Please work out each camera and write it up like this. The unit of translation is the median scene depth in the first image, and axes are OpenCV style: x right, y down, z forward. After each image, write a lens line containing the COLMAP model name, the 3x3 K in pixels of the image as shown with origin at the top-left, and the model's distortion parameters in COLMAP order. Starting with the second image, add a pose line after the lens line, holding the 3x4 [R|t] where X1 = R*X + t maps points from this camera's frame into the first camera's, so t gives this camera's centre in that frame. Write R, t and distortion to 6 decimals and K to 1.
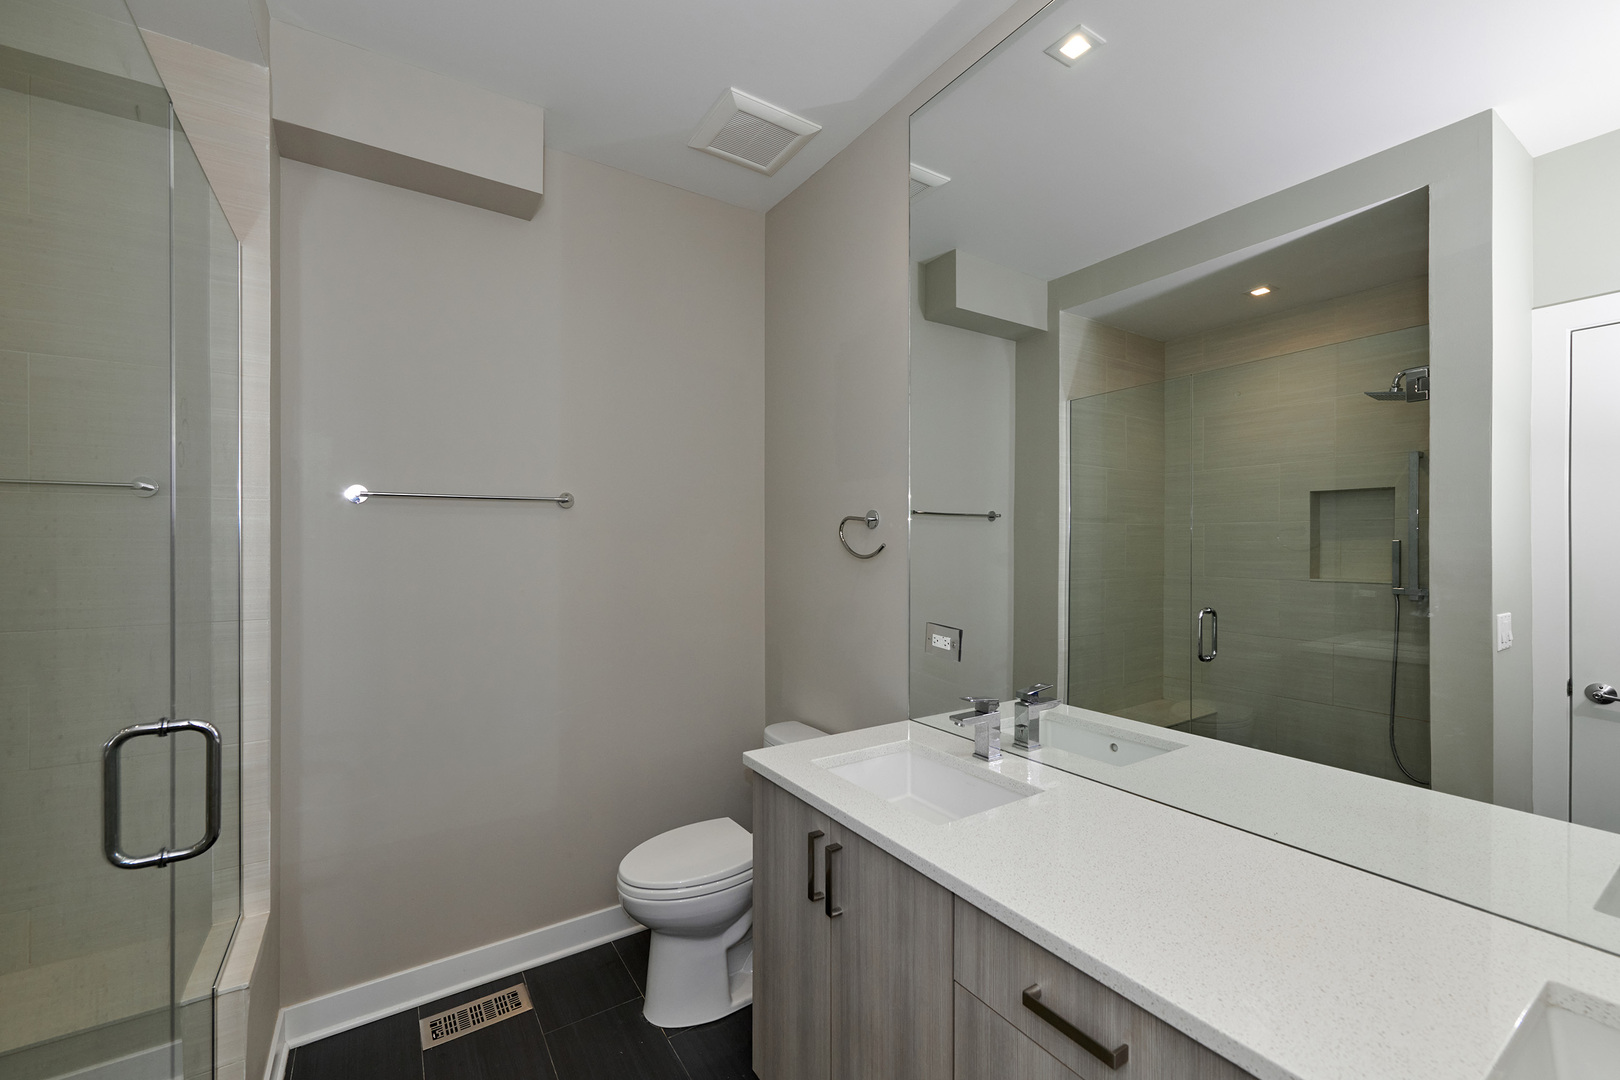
lens RADIAL K [[655.1, 0, 814.6], [0, 655.1, 541.2], [0, 0, 1]] dist [0.001002, -0.000606]
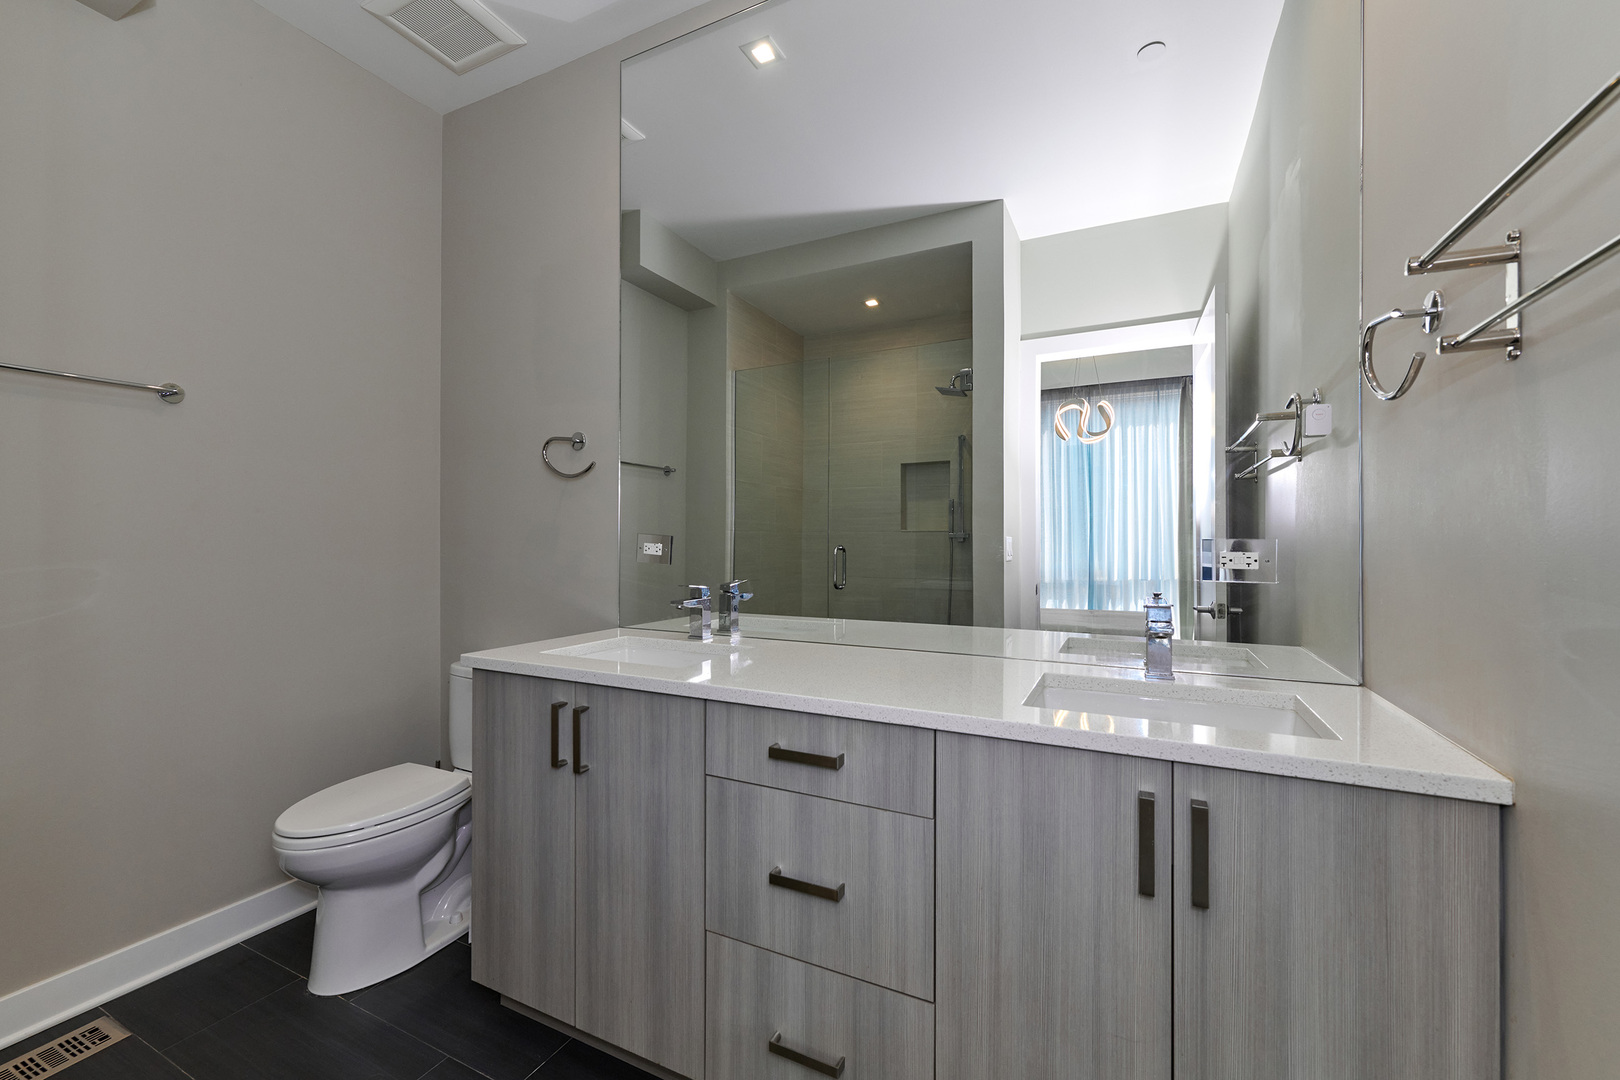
lens RADIAL K [[655.1, 0, 811.2], [0, 655.1, 539.1], [0, 0, 1]] dist [0.001002, -0.000606]
pose [[0.860466, -0.004269, 0.509490, -0.134289], [0.003965, 0.999991, 0.001683, 0.131672], [-0.509493, 0.000572, 0.860475, -0.082897]]
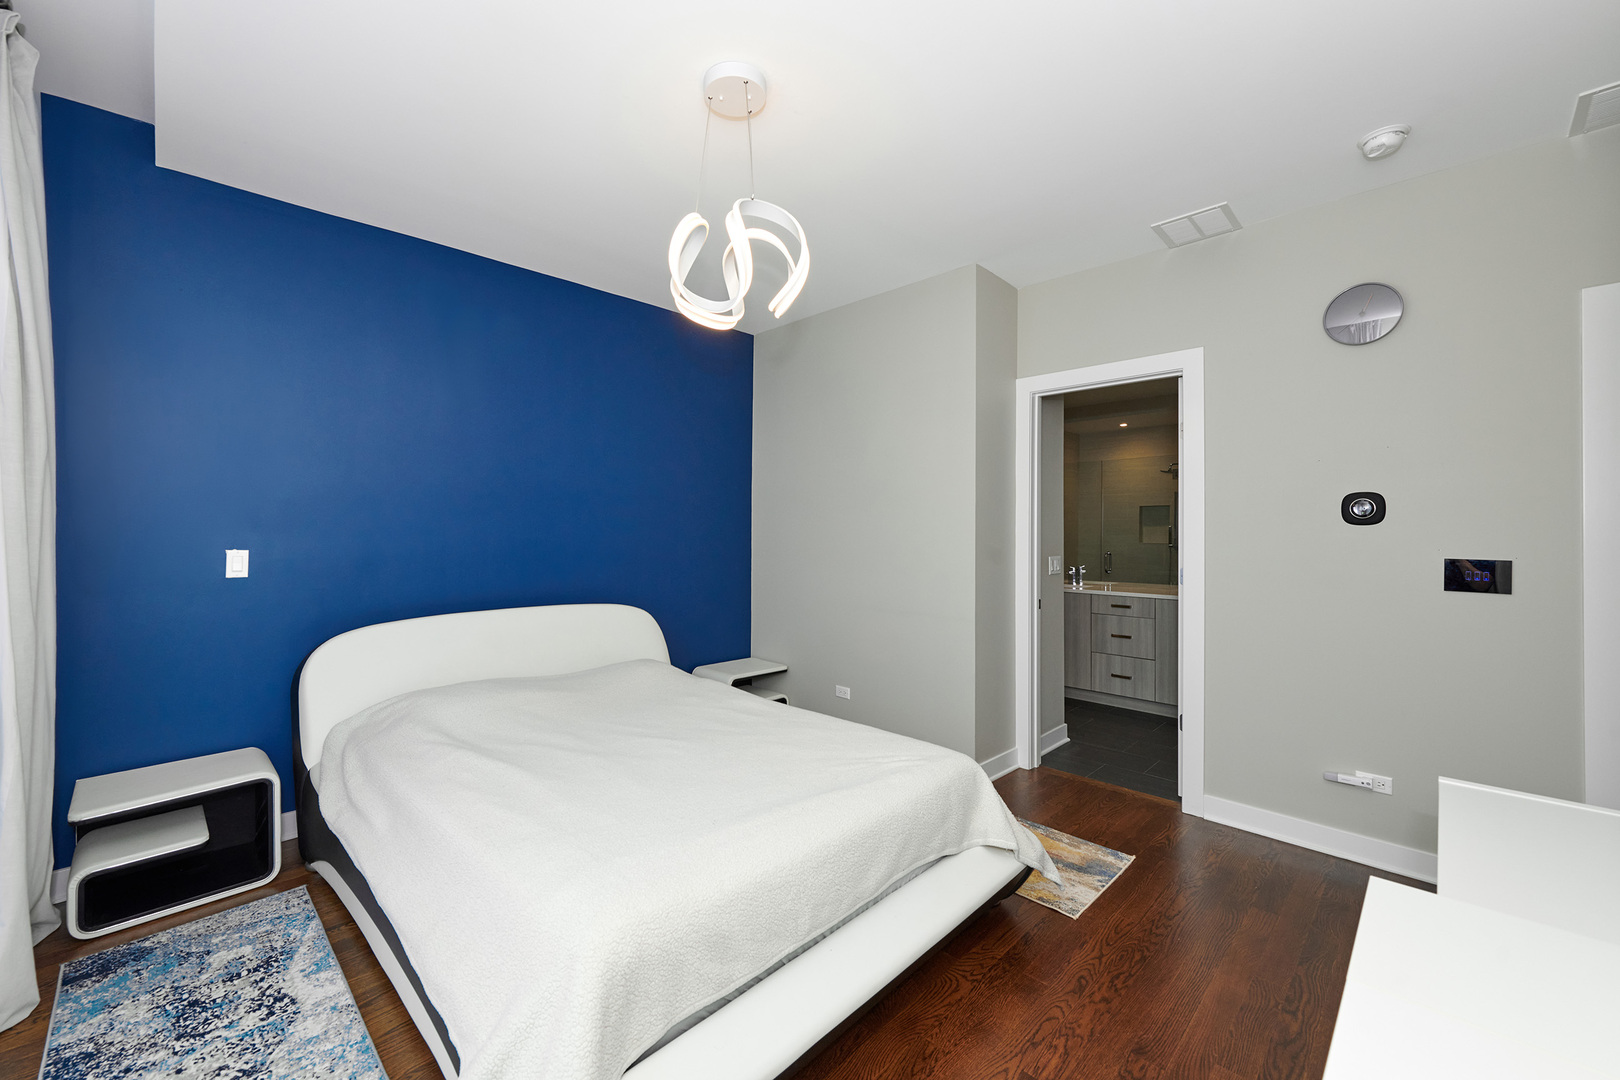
lens RADIAL K [[655.1, 0, 810.5], [0, 655.1, 538.2], [0, 0, 1]] dist [0.001002, -0.000606]
pose [[0.975666, -0.009716, 0.219045, -1.629352], [0.009598, 0.999953, 0.001605, 0.048401], [-0.219050, 0.000536, 0.975713, -1.858989]]
